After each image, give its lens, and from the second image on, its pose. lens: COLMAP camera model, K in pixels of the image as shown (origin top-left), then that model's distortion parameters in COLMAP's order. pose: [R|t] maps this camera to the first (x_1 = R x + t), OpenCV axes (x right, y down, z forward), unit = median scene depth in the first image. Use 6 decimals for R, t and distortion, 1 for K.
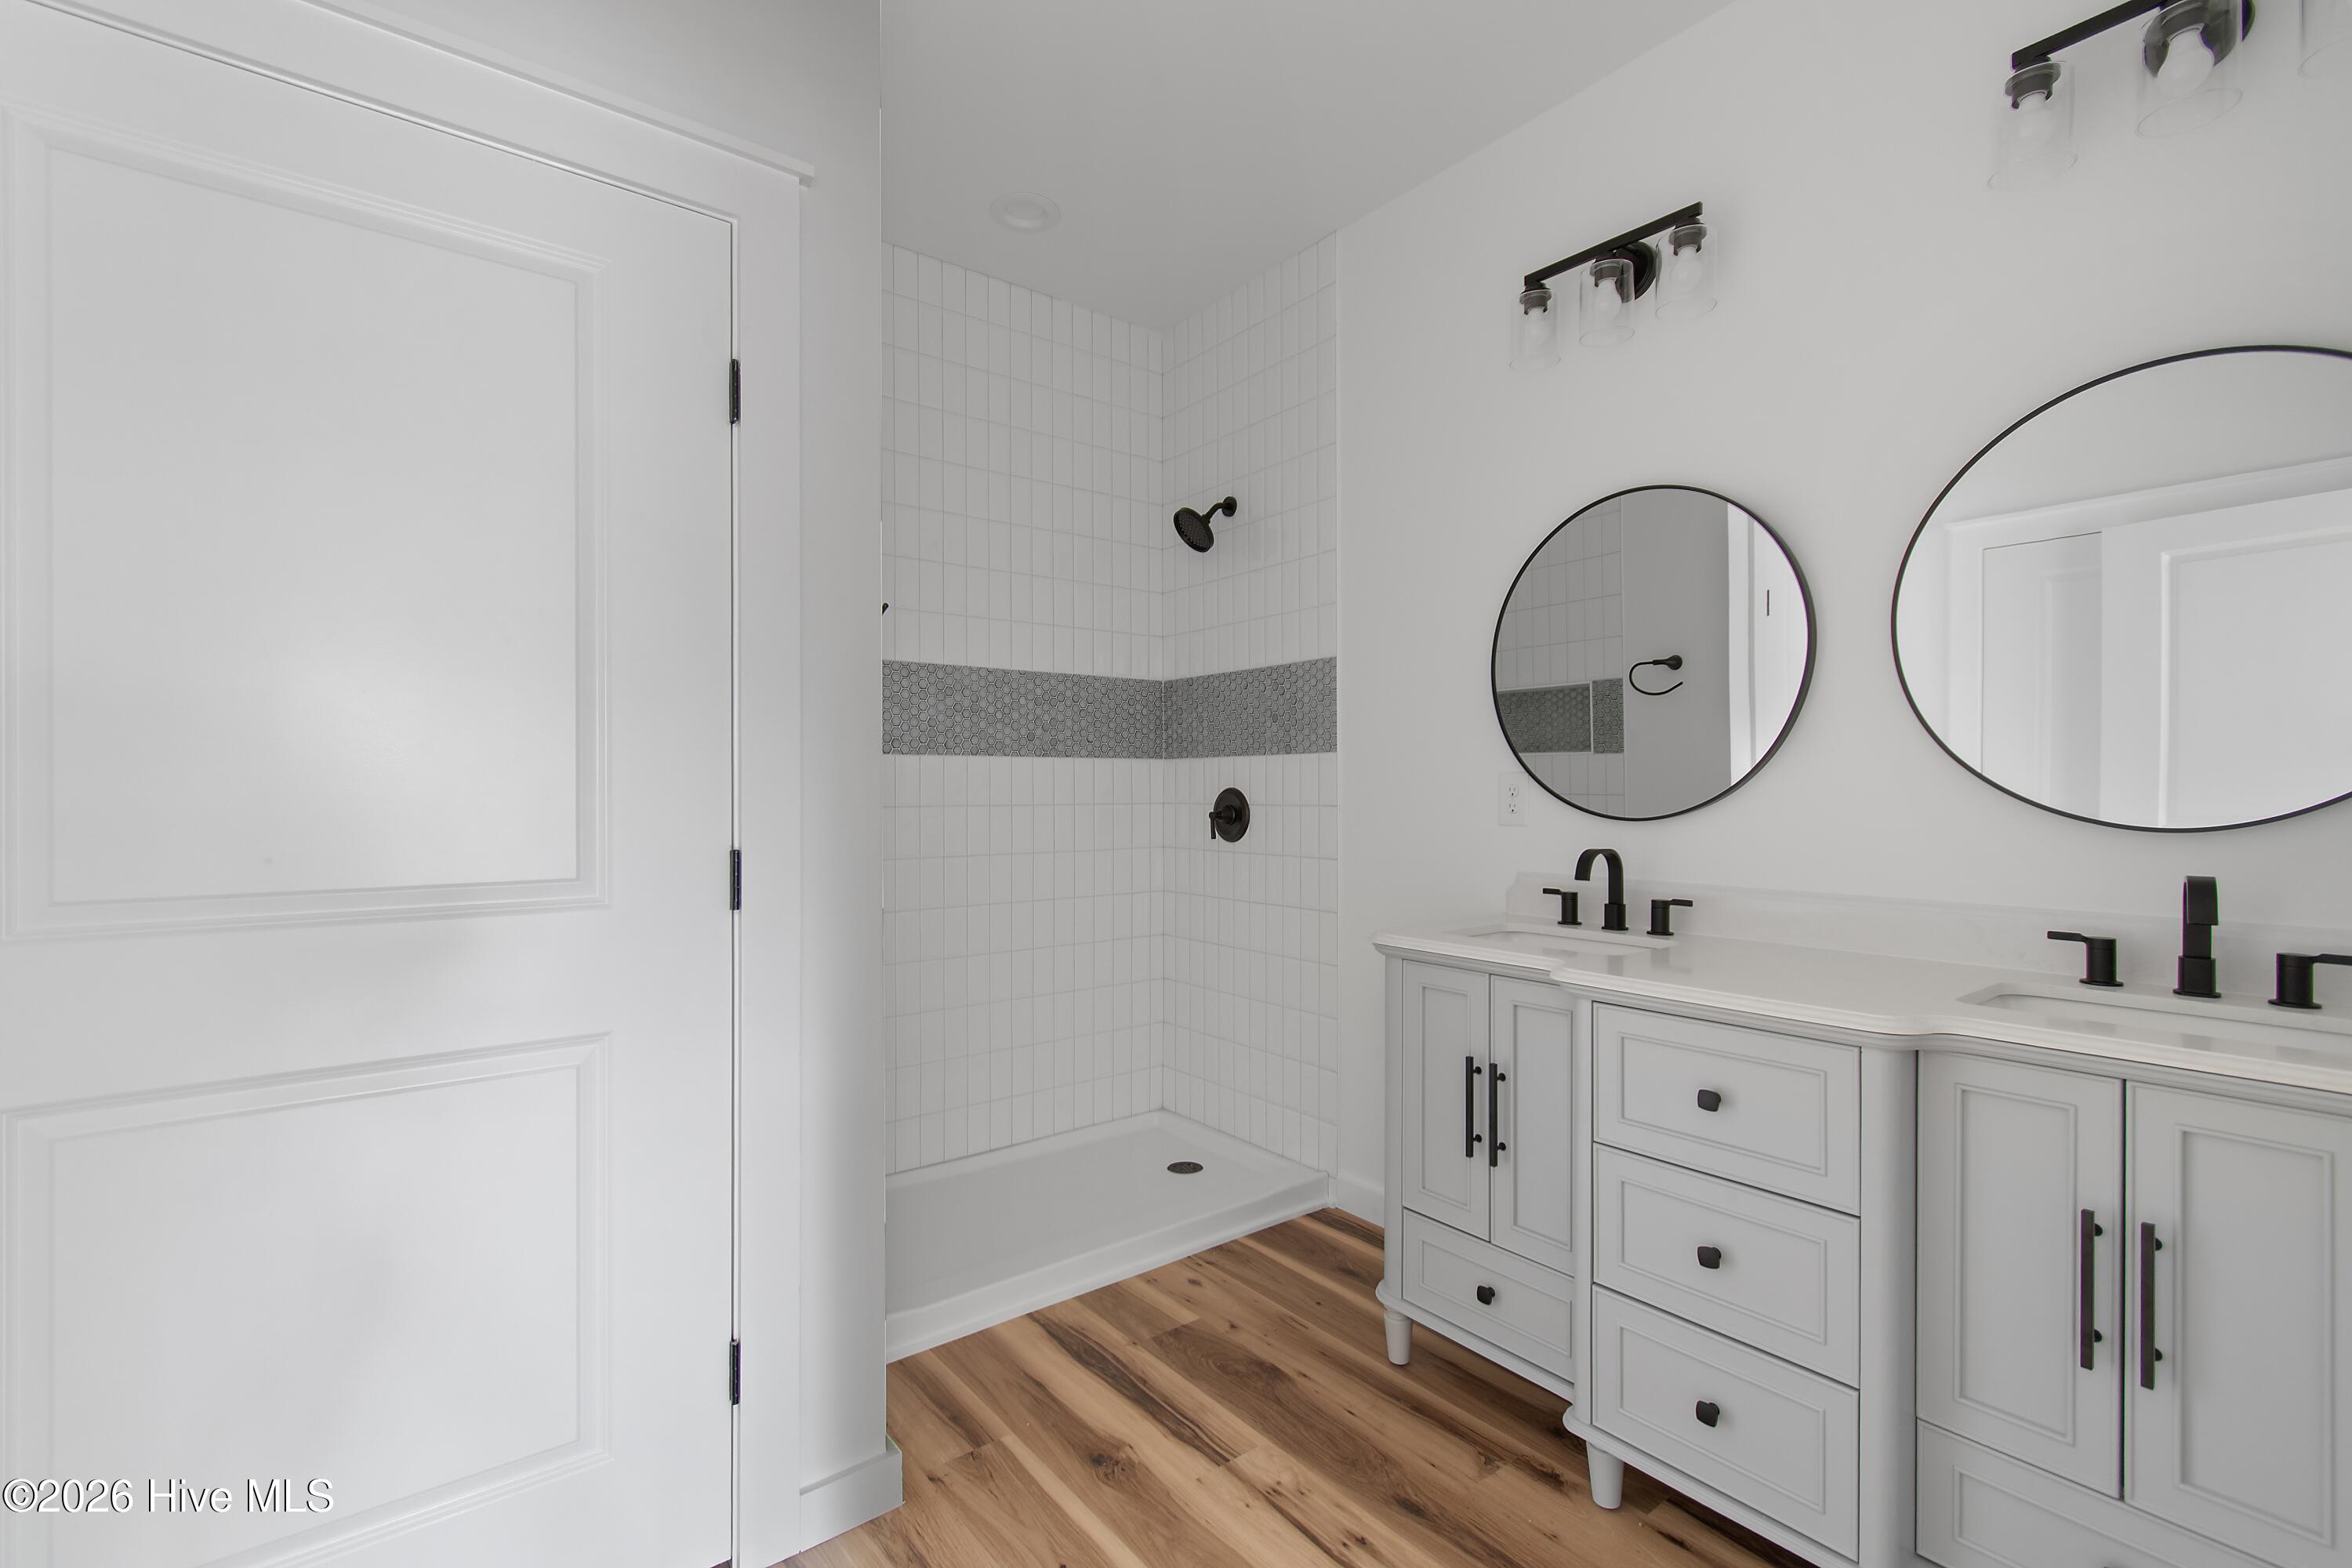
lens RADIAL K [[1036.9, 0, 1180.7], [0, 1036.9, 786.2], [0, 0, 1]] dist [0.002529, -0.002134]
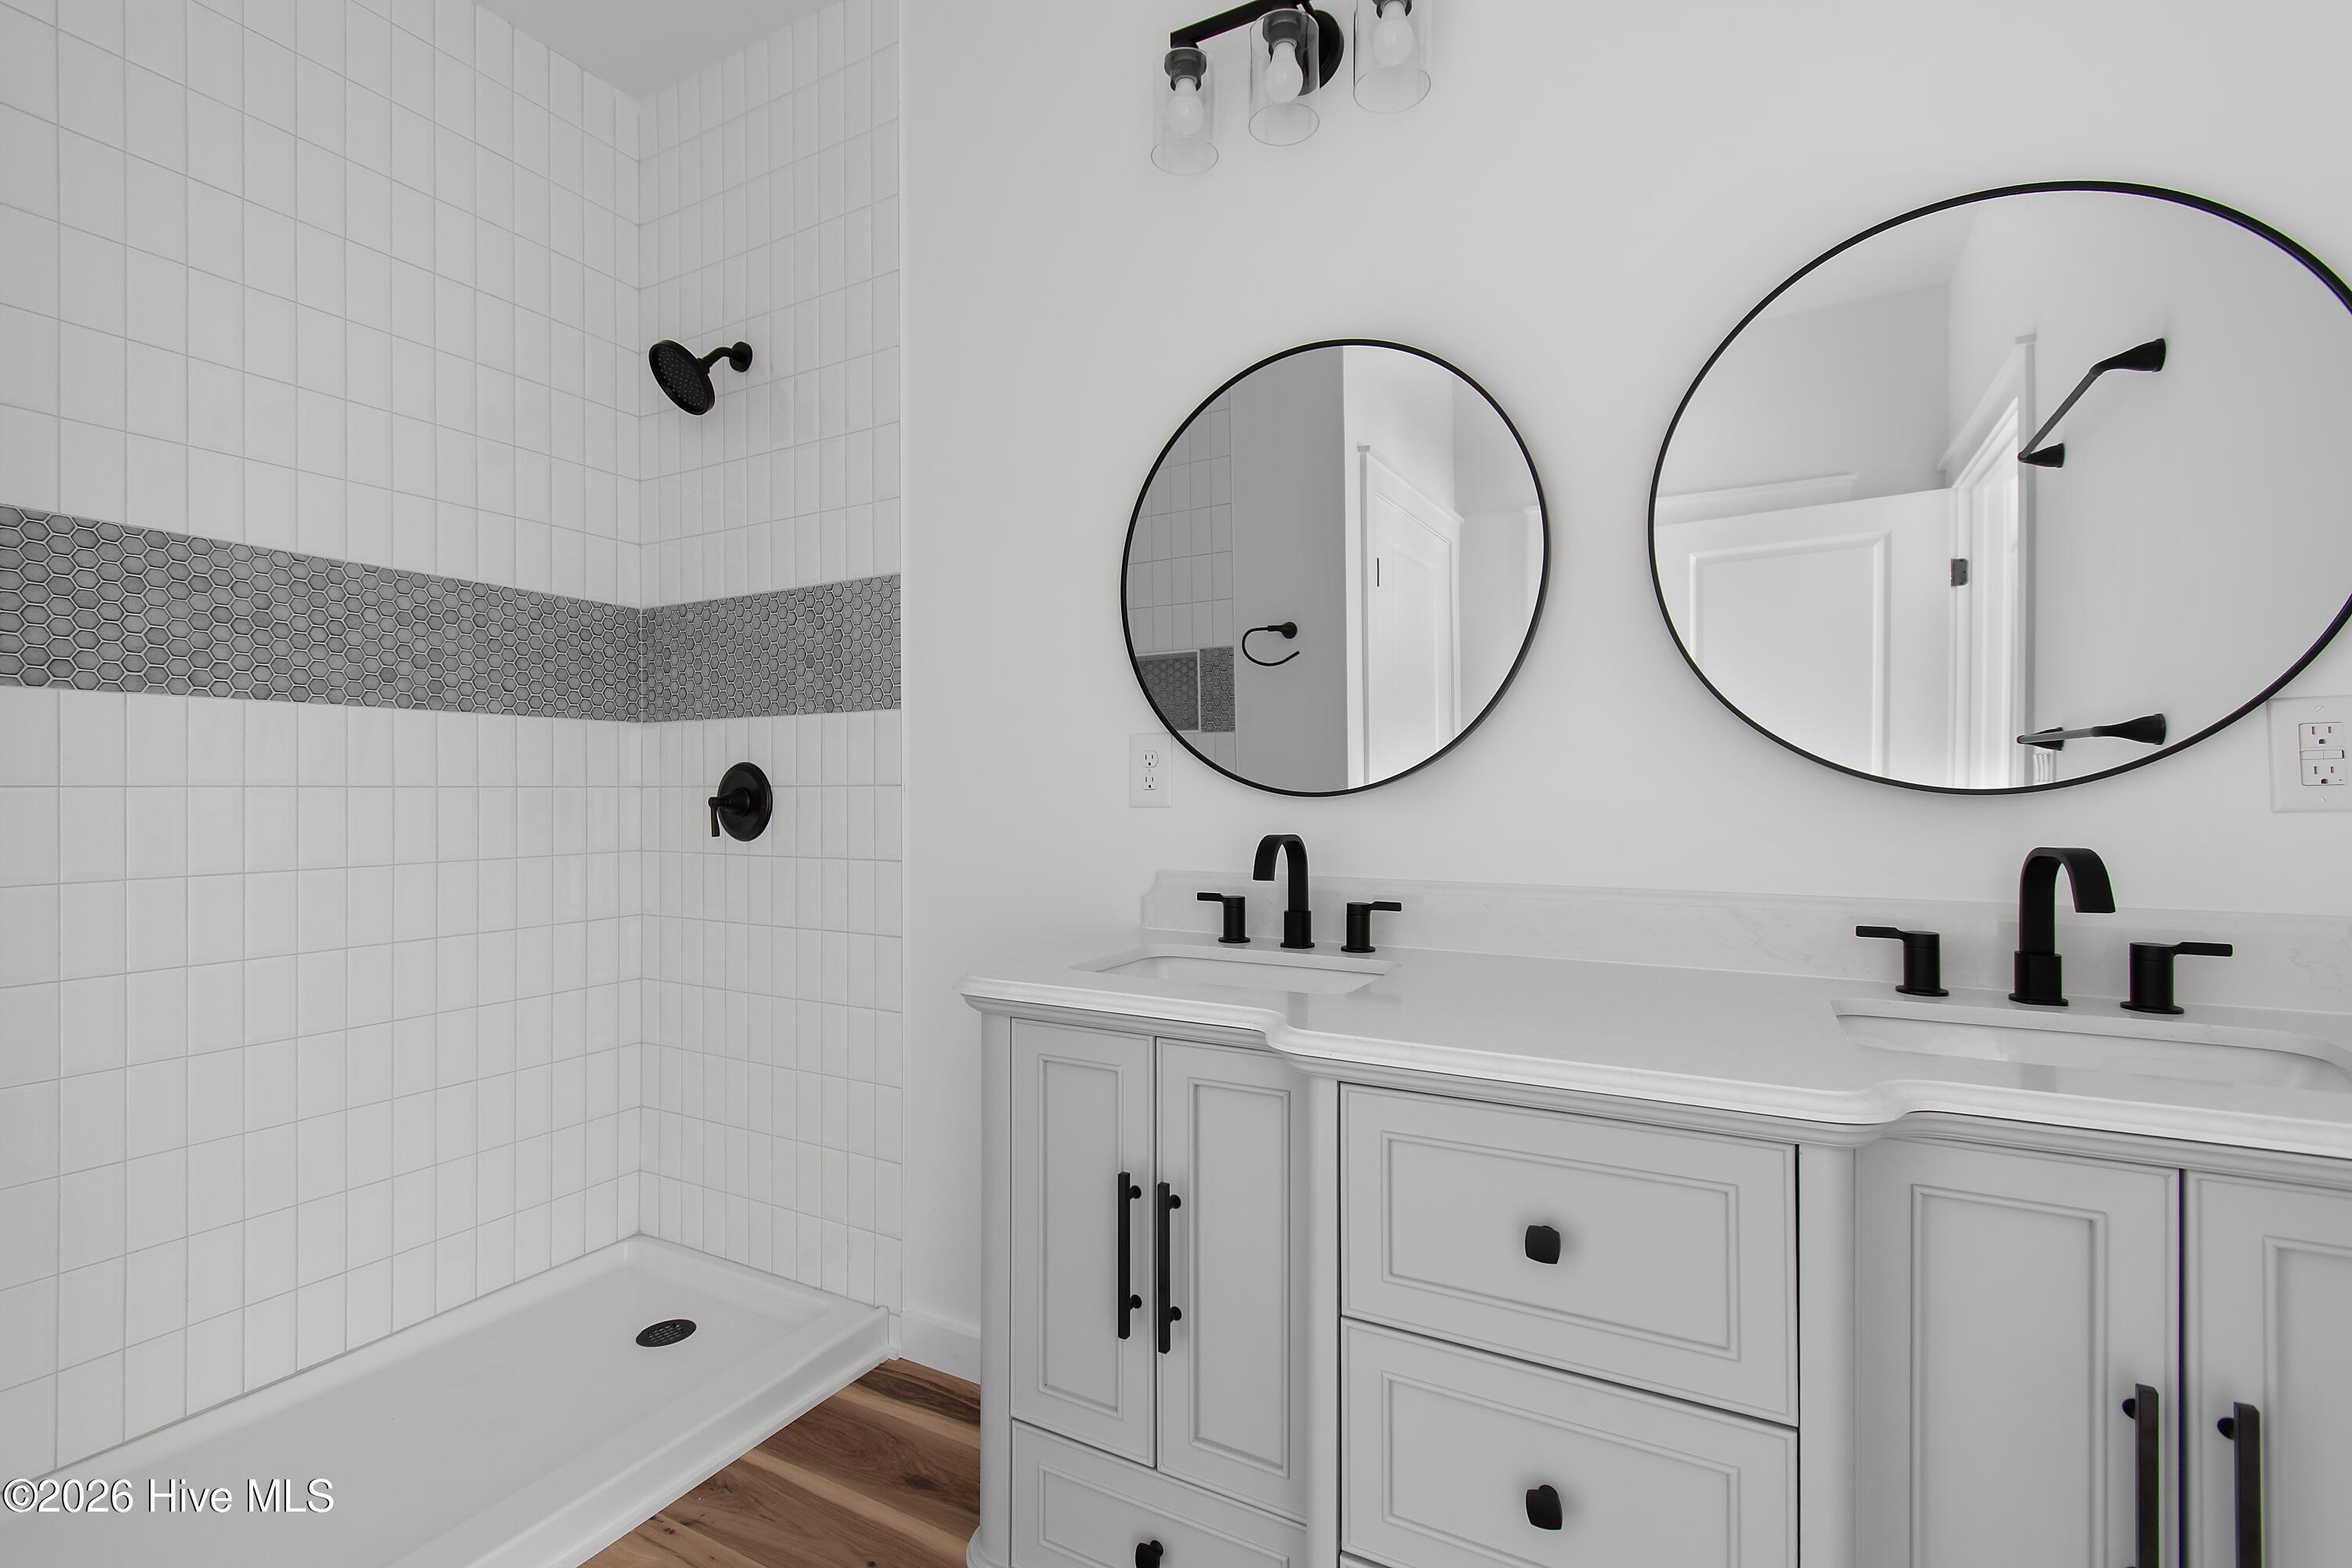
lens RADIAL K [[1036.9, 0, 1176.2], [0, 1036.9, 790.6], [0, 0, 1]] dist [0.002529, -0.002134]
pose [[0.916697, -0.000544, 0.399582, 0.052739], [0.000059, 0.999999, 0.001227, 0.028201], [-0.399583, -0.001101, 0.916696, 0.362851]]
